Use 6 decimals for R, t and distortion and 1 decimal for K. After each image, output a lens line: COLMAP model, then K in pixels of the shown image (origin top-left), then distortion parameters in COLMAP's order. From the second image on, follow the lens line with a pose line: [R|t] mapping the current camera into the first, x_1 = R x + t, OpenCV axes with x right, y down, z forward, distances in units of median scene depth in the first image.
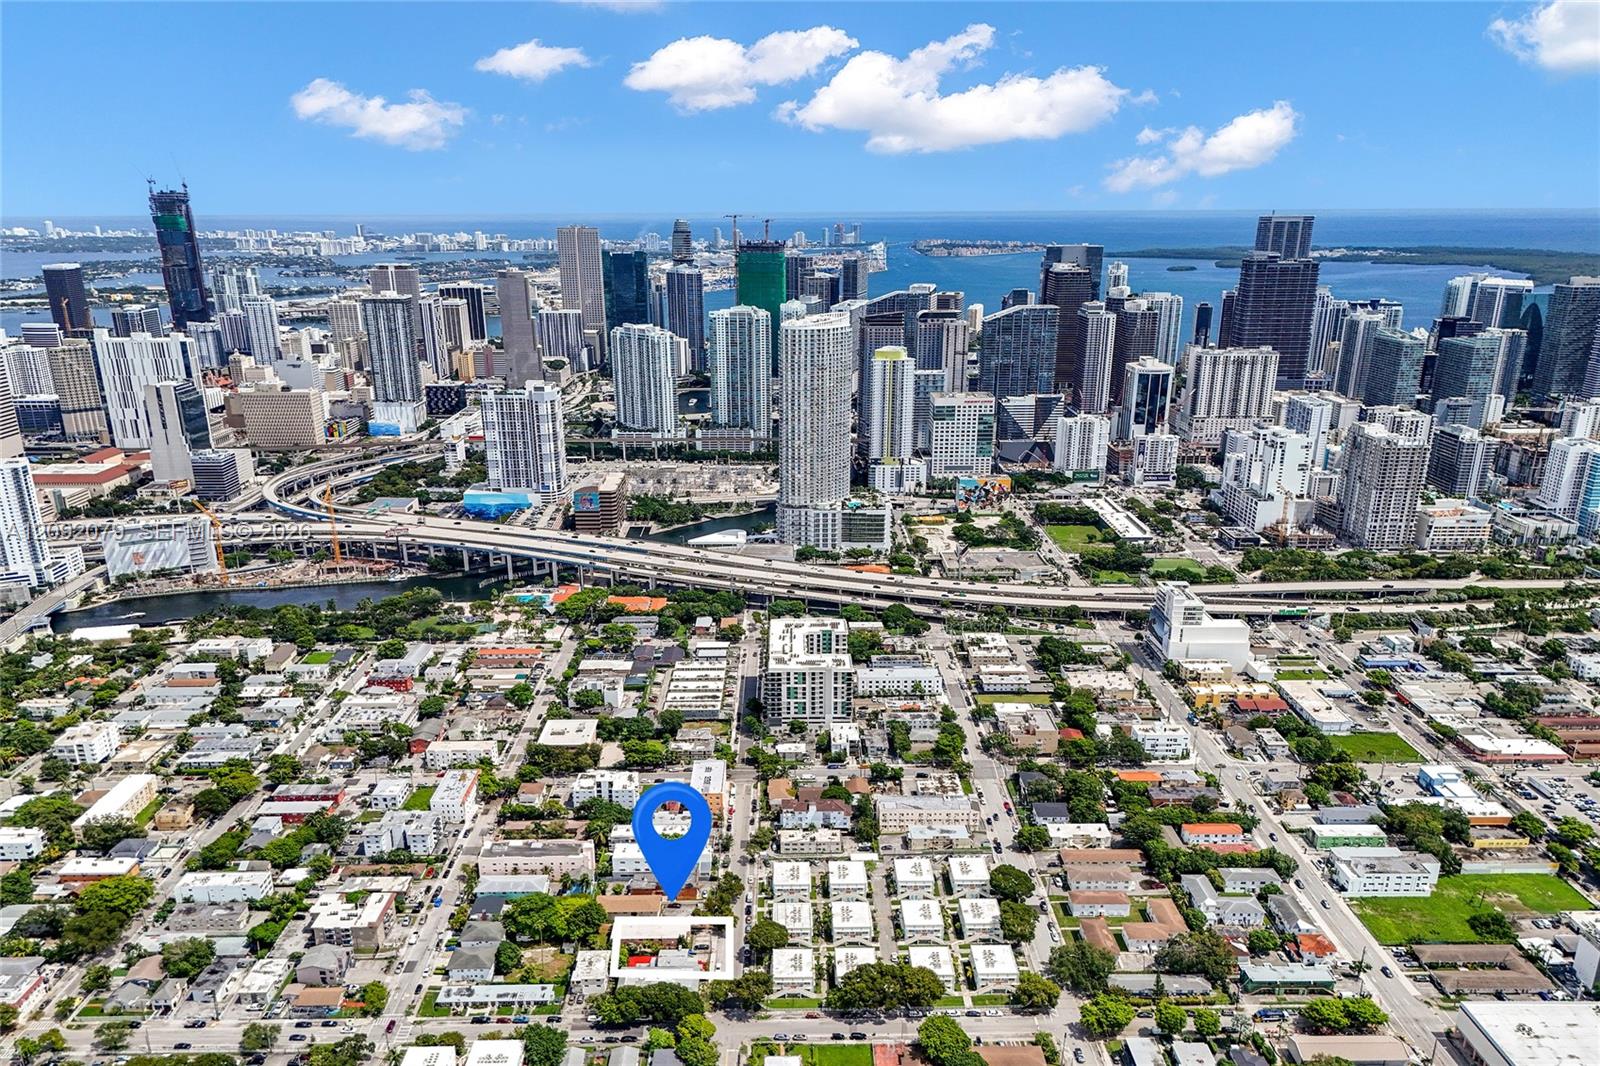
lens RADIAL K [[1087.3, 0, 775.6], [0, 1087.3, 572.9], [0, 0, 1]] dist [0.053612, -0.026471]
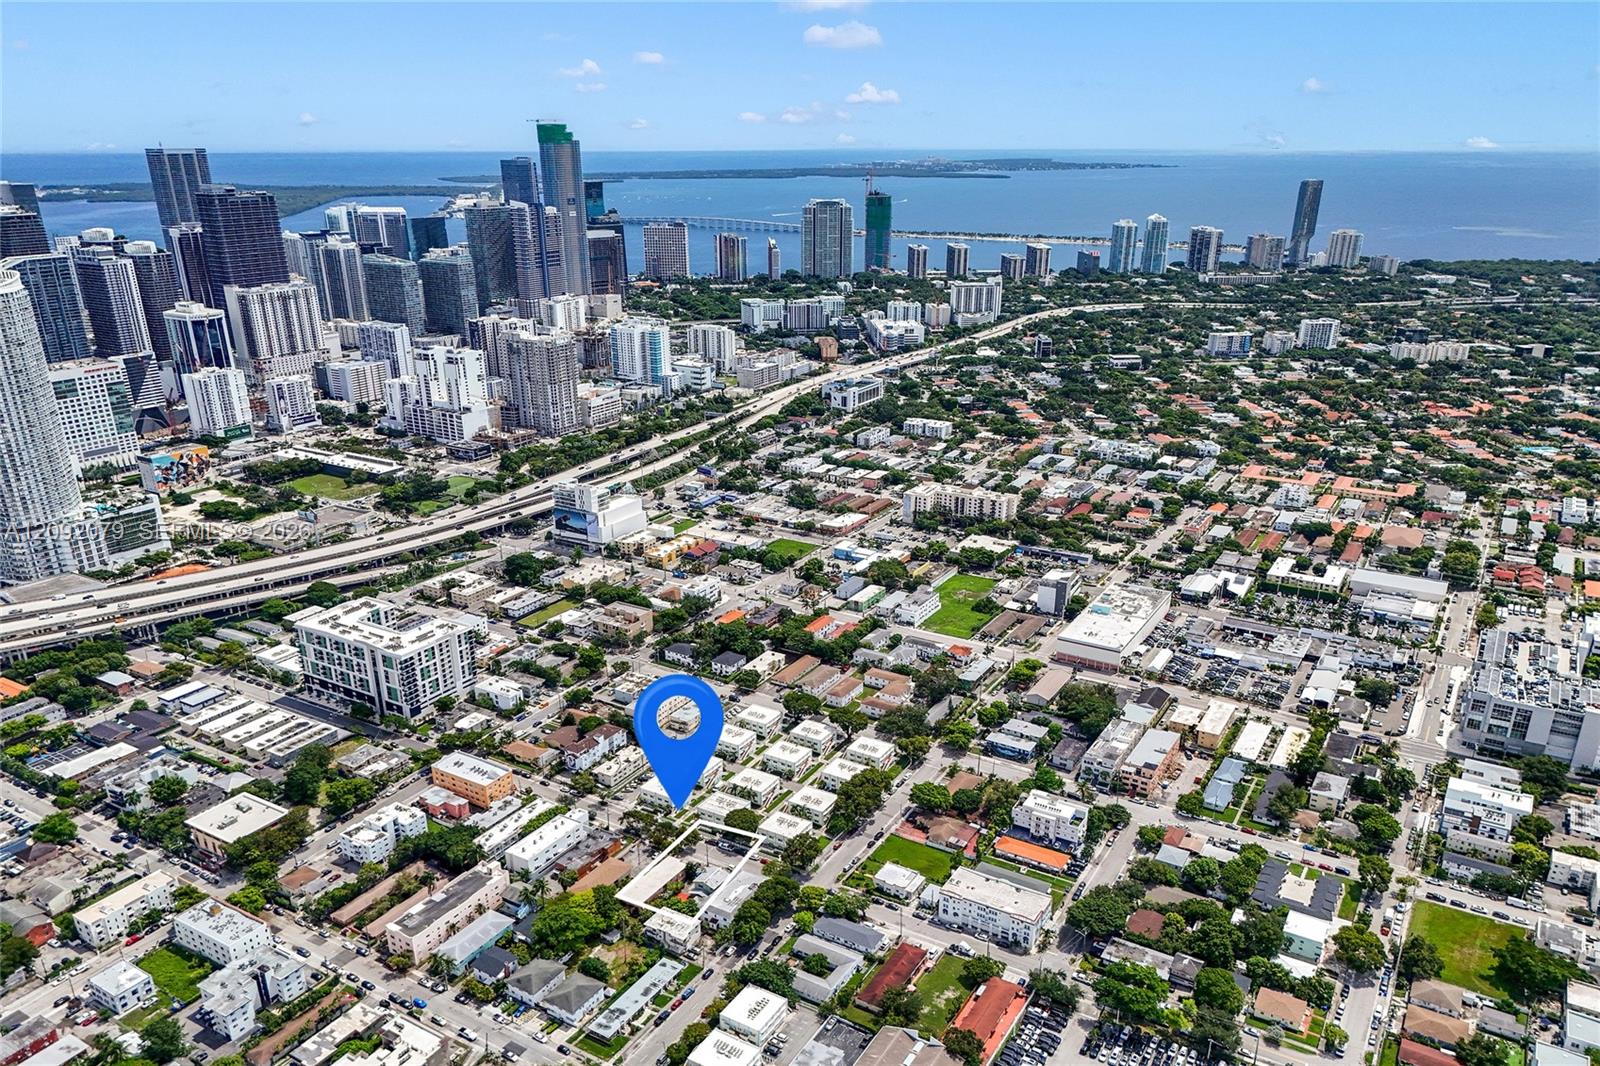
lens RADIAL K [[1087.3, 0, 775.6], [0, 1087.3, 572.9], [0, 0, 1]] dist [0.053612, -0.026471]
pose [[0.584026, -0.304348, 0.752520, -0.366358], [0.263693, 0.947906, 0.178719, -0.043303], [-0.767711, 0.094058, 0.633856, 0.136892]]
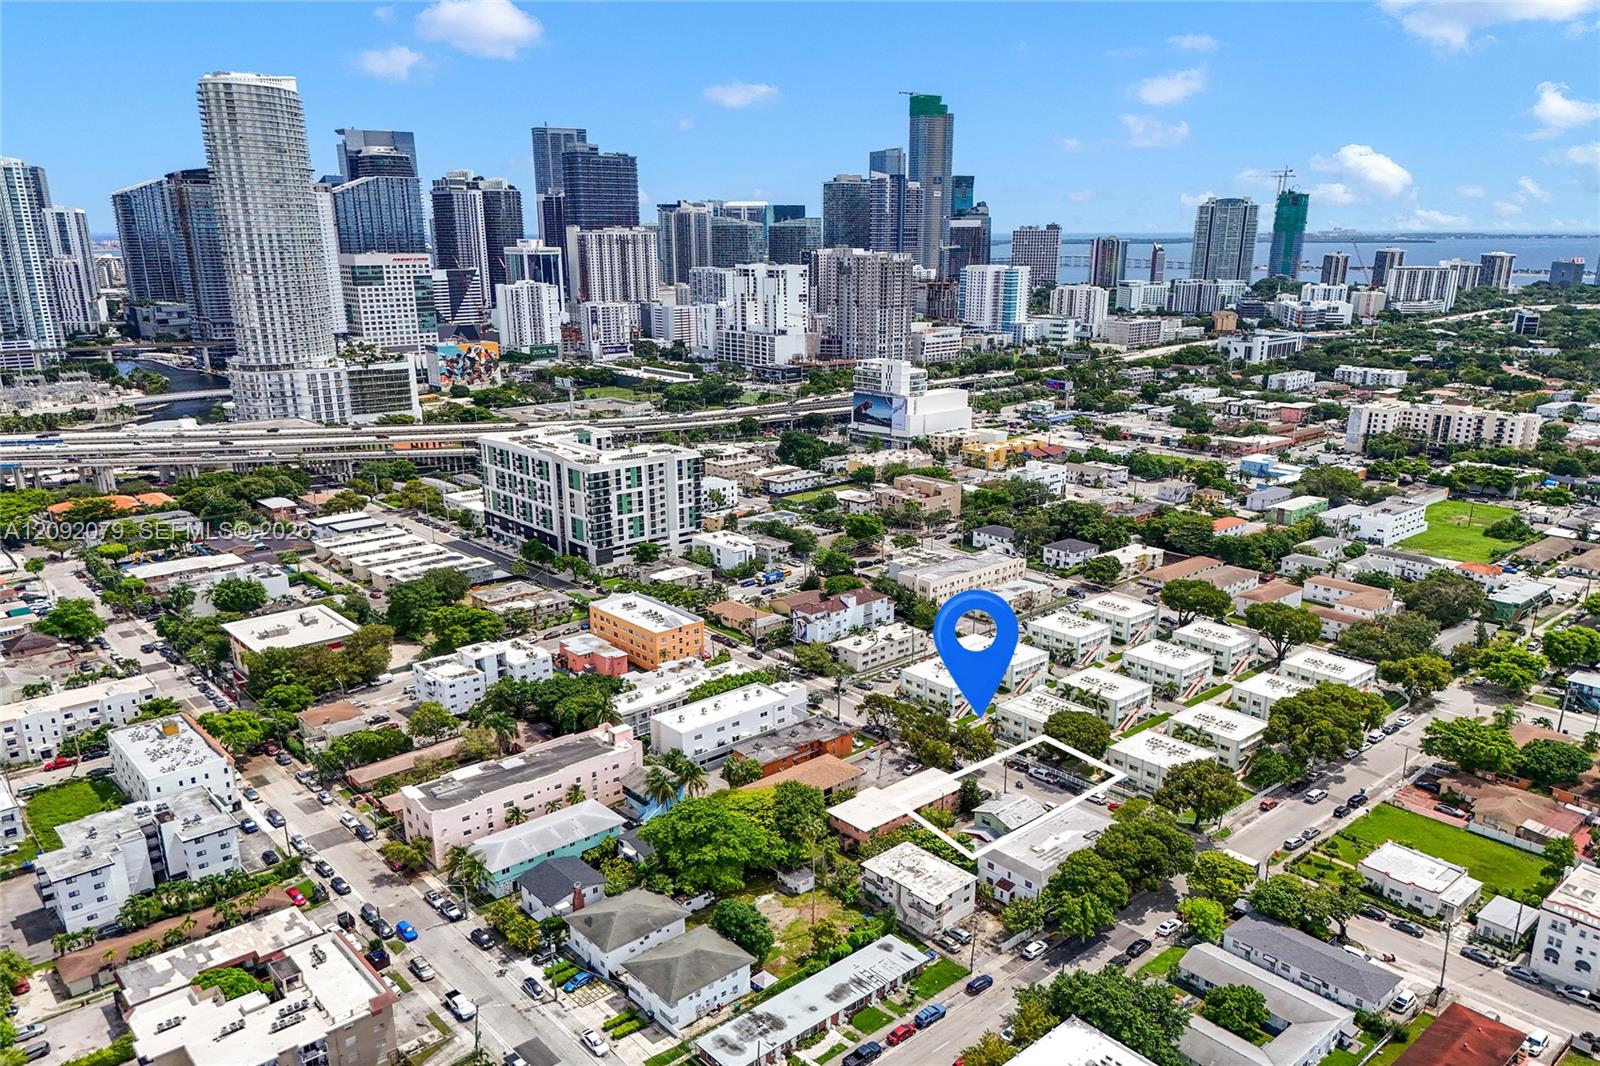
lens RADIAL K [[1168.8, 0, 836.7], [0, 1168.8, 534.6], [0, 0, 1]] dist [0.100598, -0.124322]
pose [[0.774029, -0.179538, 0.607161, -0.232775], [0.187029, 0.980996, 0.051650, 0.088092], [-0.604896, 0.073578, 0.792898, 0.294877]]
